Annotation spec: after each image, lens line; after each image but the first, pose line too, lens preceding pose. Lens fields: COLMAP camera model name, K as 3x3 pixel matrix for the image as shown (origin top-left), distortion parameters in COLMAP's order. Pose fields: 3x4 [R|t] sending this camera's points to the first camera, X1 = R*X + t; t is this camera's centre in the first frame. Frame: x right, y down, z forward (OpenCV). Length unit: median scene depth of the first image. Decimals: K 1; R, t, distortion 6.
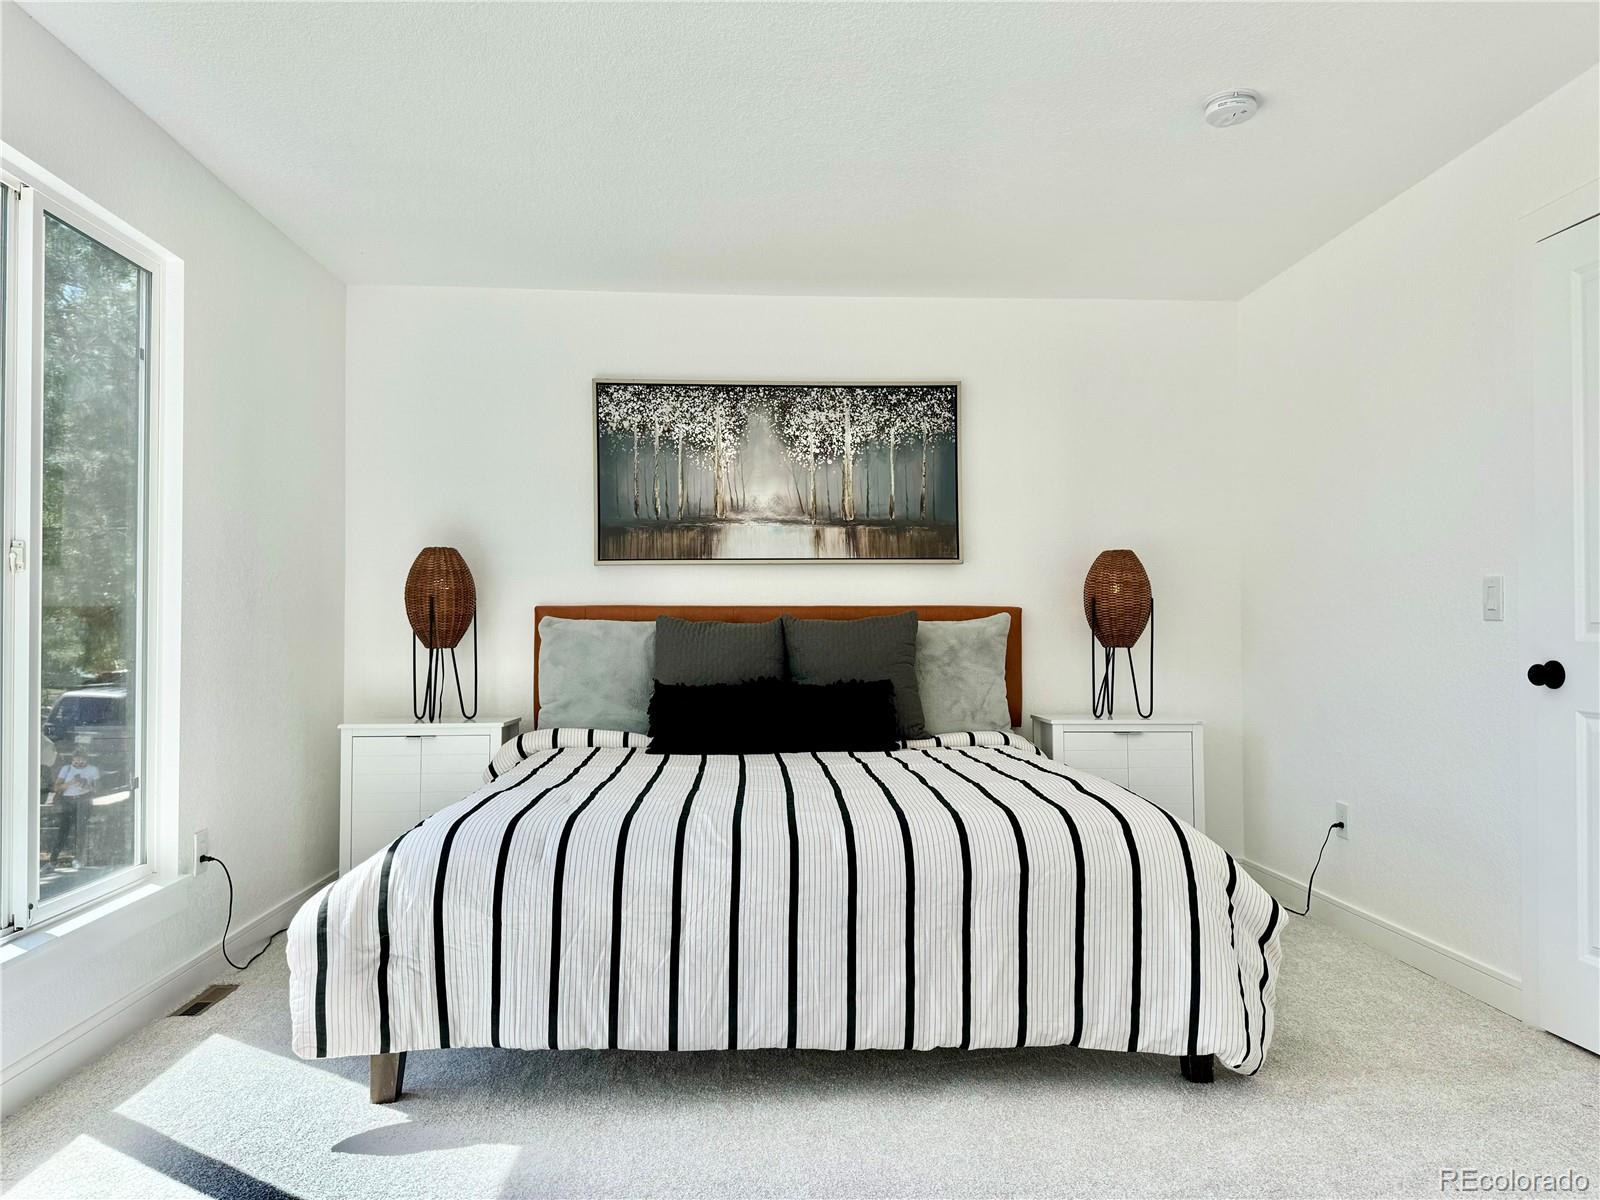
lens RADIAL K [[1110.5, 0, 805.0], [0, 1110.5, 601.6], [0, 0, 1]] dist [0.045673, -0.048435]
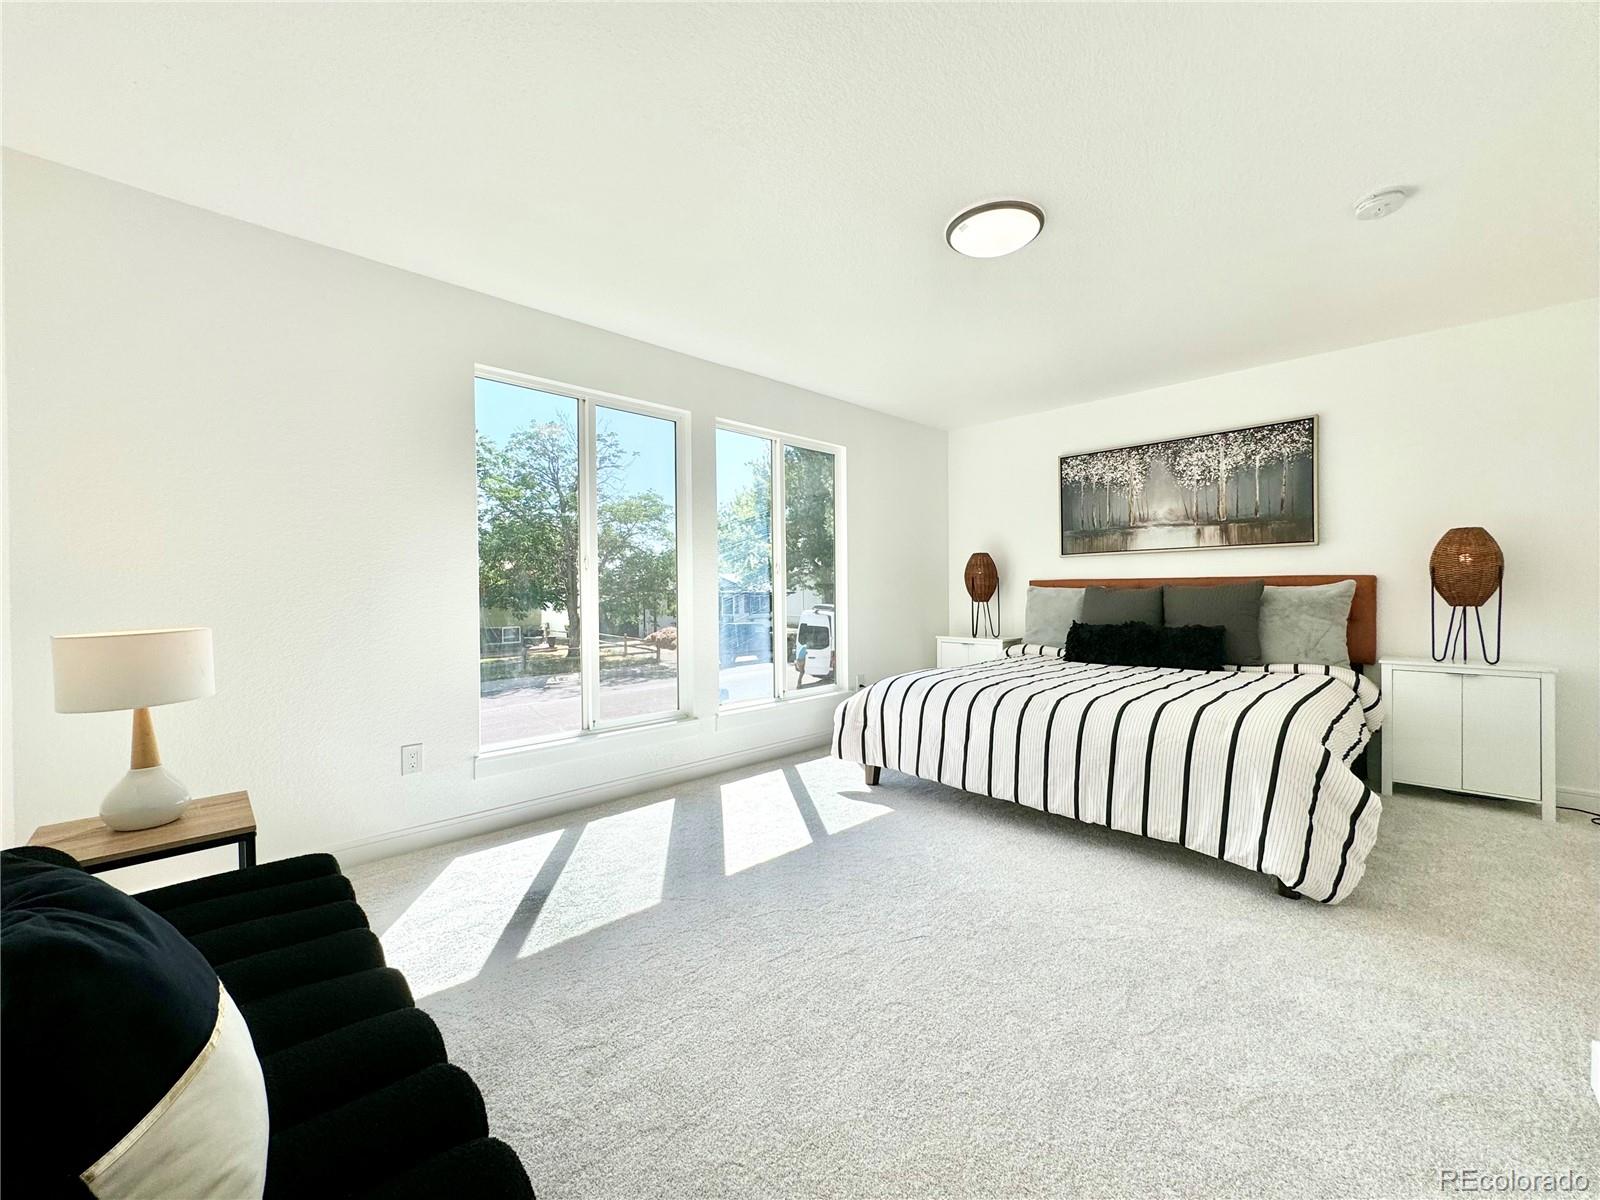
lens RADIAL K [[637.0, 0, 804.1], [0, 637.0, 596.2], [0, 0, 1]] dist [-0.002113, 0.000476]
pose [[0.664668, 0.001573, -0.747137, 0.317598], [0.022175, 0.999516, 0.021831, -0.001427], [0.746810, -0.031079, 0.664311, -0.014801]]
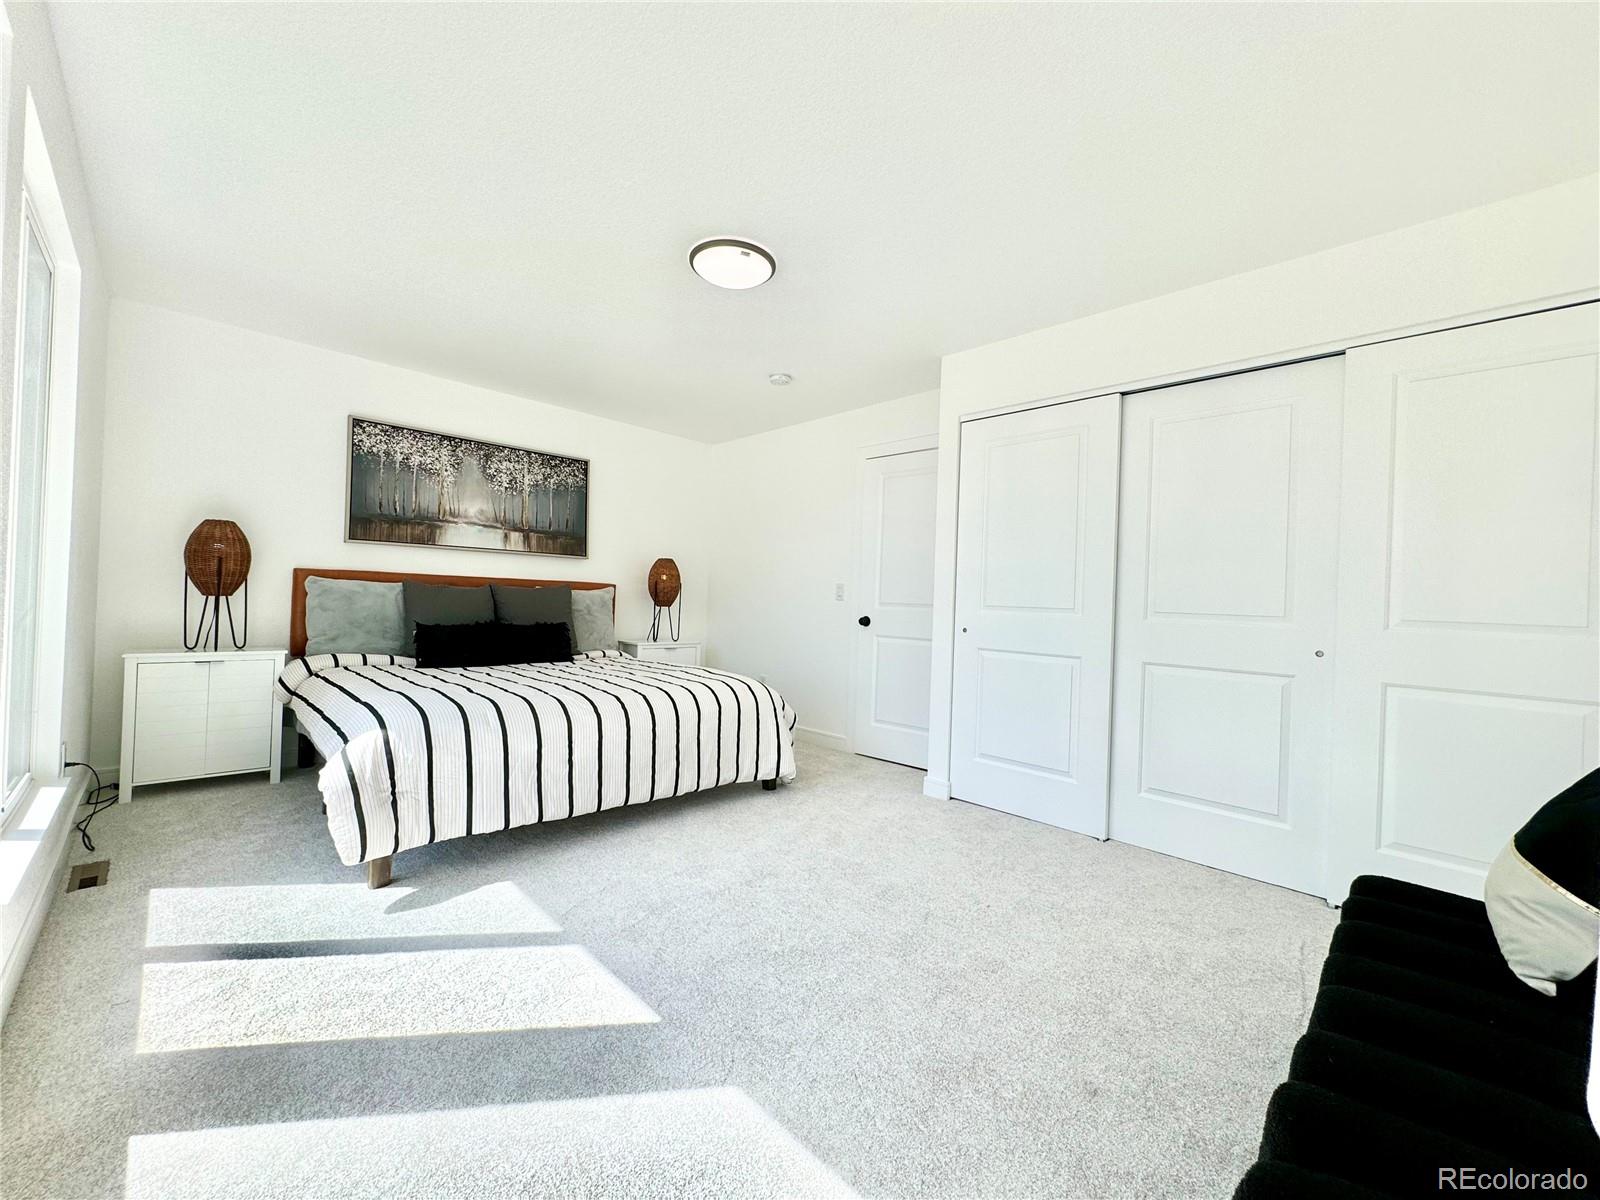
lens RADIAL K [[637.0, 0, 804.7], [0, 637.0, 595.5], [0, 0, 1]] dist [-0.002113, 0.000476]
pose [[0.746192, 0.033402, 0.664892, -0.295072], [-0.052319, 0.998594, 0.008550, -0.001614], [-0.663672, -0.041166, 0.746890, -0.027380]]
